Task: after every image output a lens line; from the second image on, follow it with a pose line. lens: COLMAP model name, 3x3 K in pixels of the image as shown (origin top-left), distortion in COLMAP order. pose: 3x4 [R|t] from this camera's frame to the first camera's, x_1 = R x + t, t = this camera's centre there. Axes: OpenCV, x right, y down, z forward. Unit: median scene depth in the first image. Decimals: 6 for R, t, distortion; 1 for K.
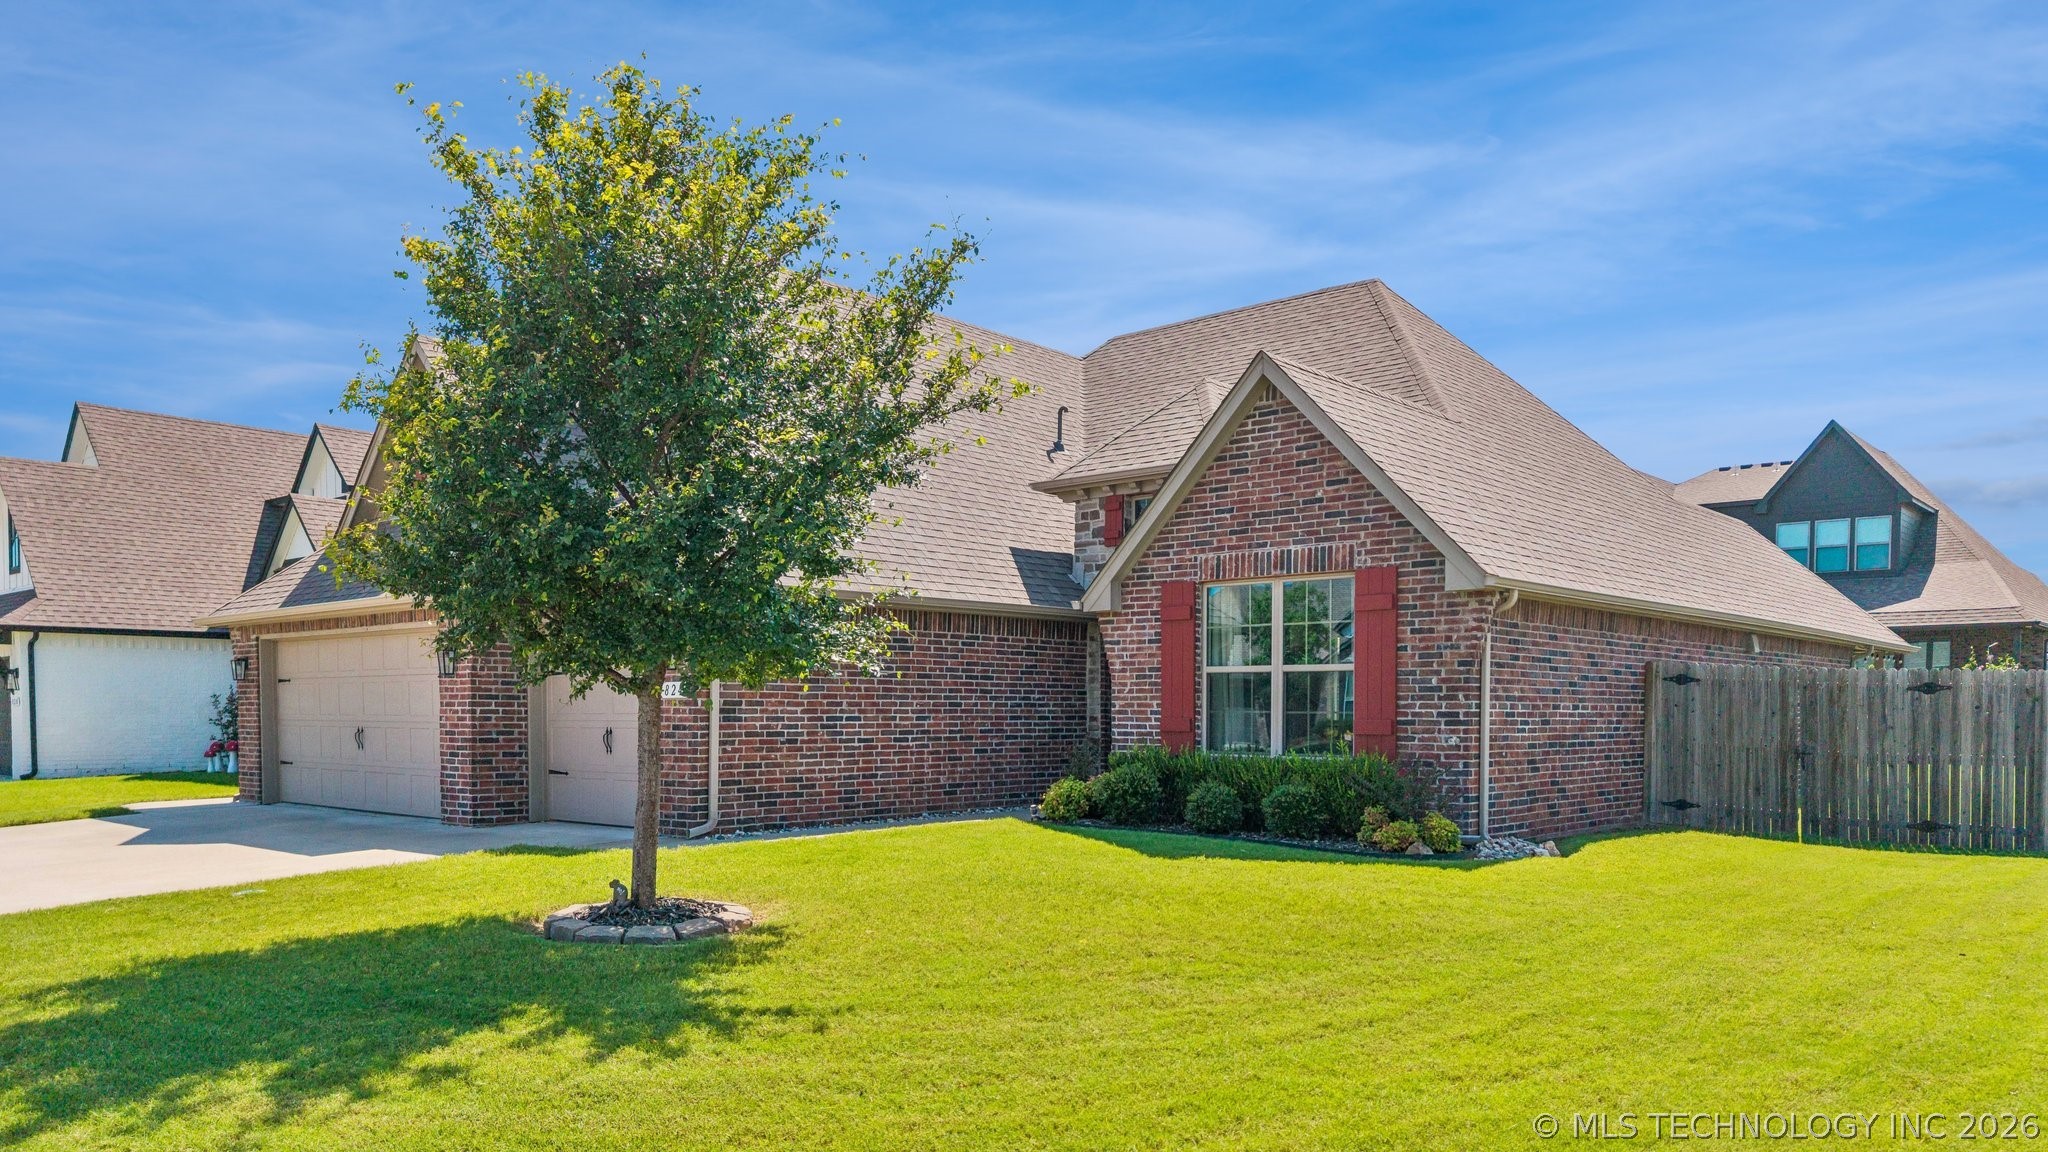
lens RADIAL K [[1459.2, 0, 1019.7], [0, 1459.2, 633.3], [0, 0, 1]] dist [0.008525, 0.000212]
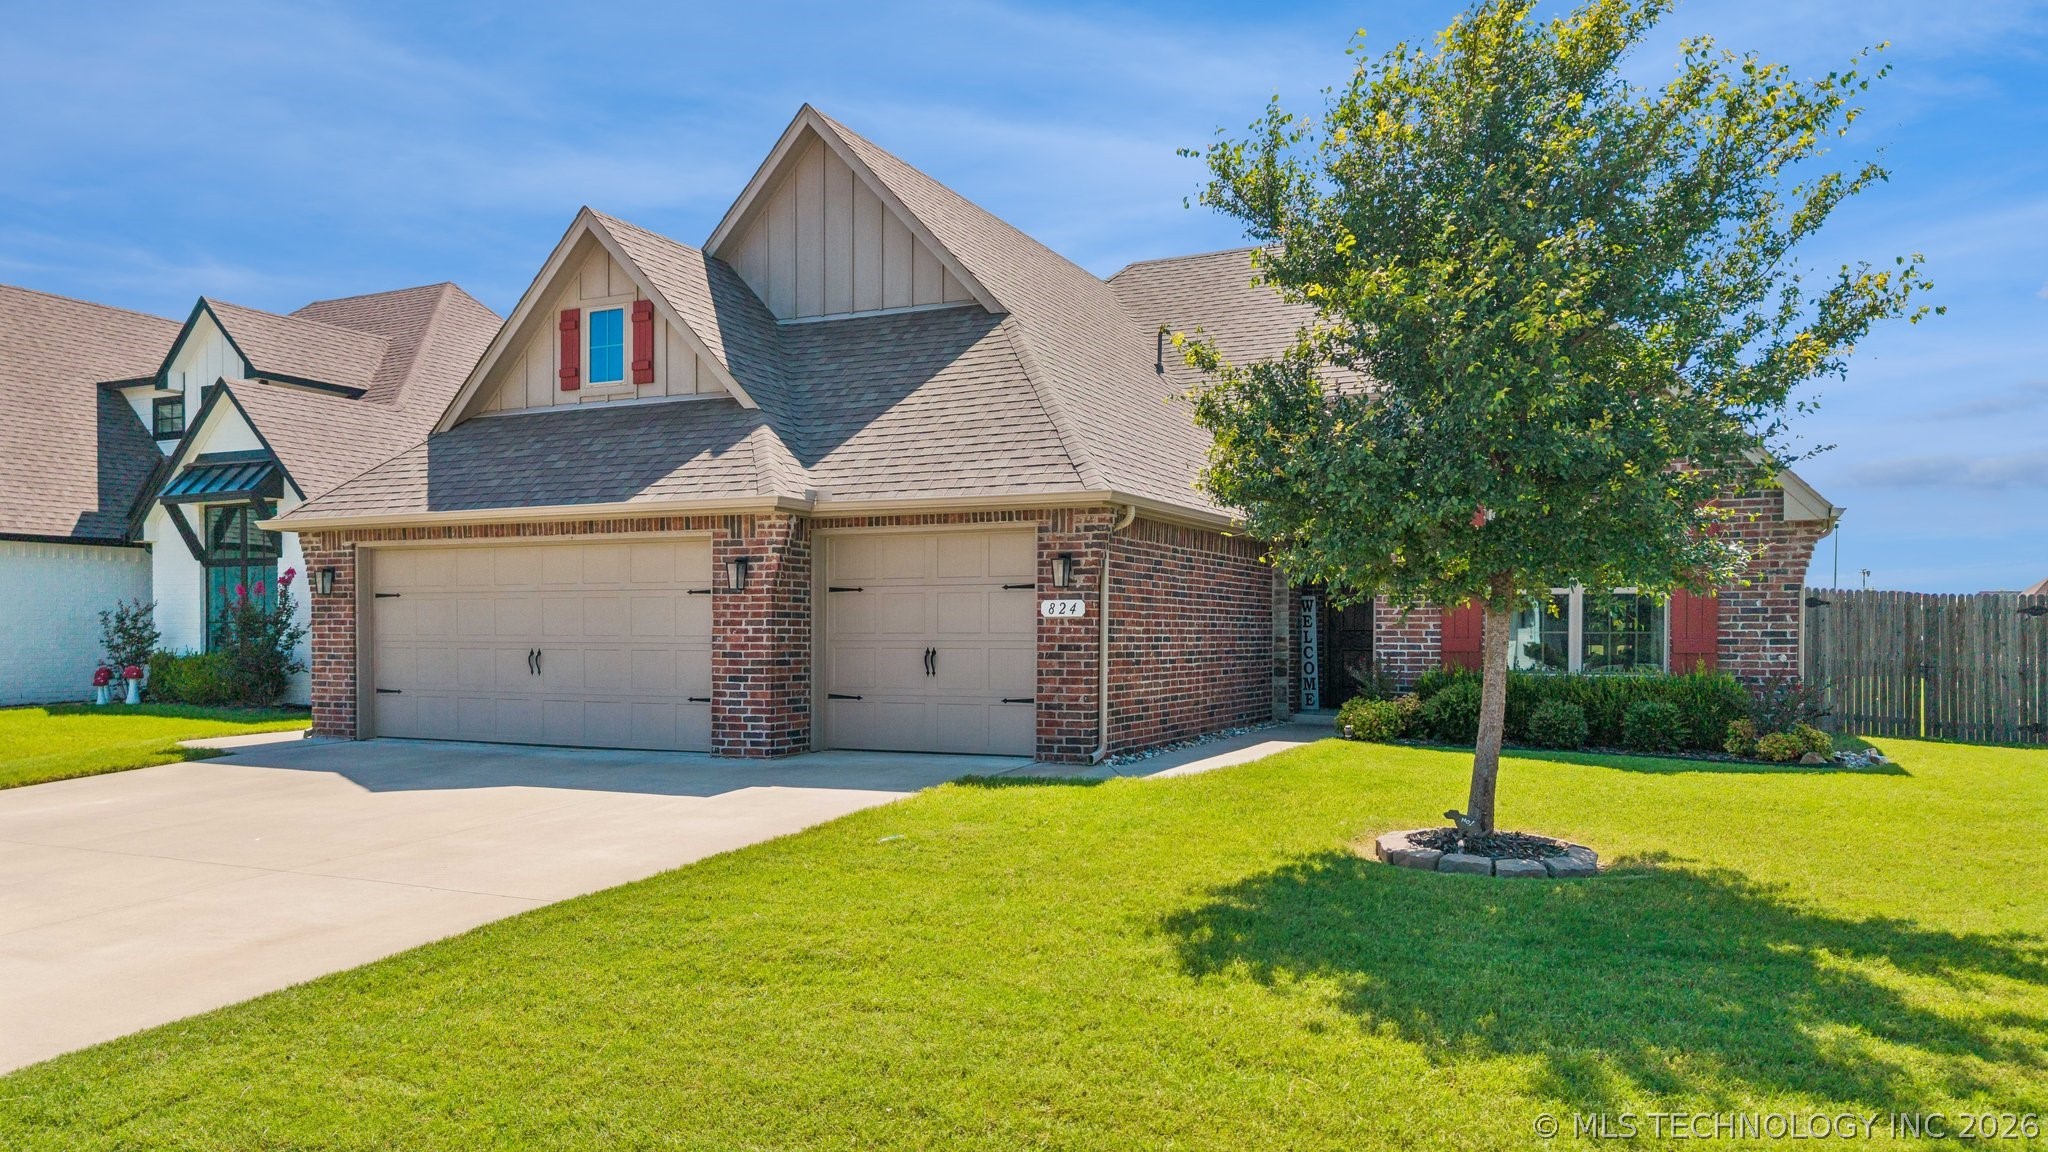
lens RADIAL K [[1410.1, 0, 1024.0], [0, 1410.1, 576.0], [0, 0, 1]] dist [0.056694, -0.094370]
pose [[0.961247, 0.010350, 0.275494, -0.488324], [-0.014419, 0.999815, 0.012749, 0.006262], [-0.275311, -0.016227, 0.961218, 0.122938]]
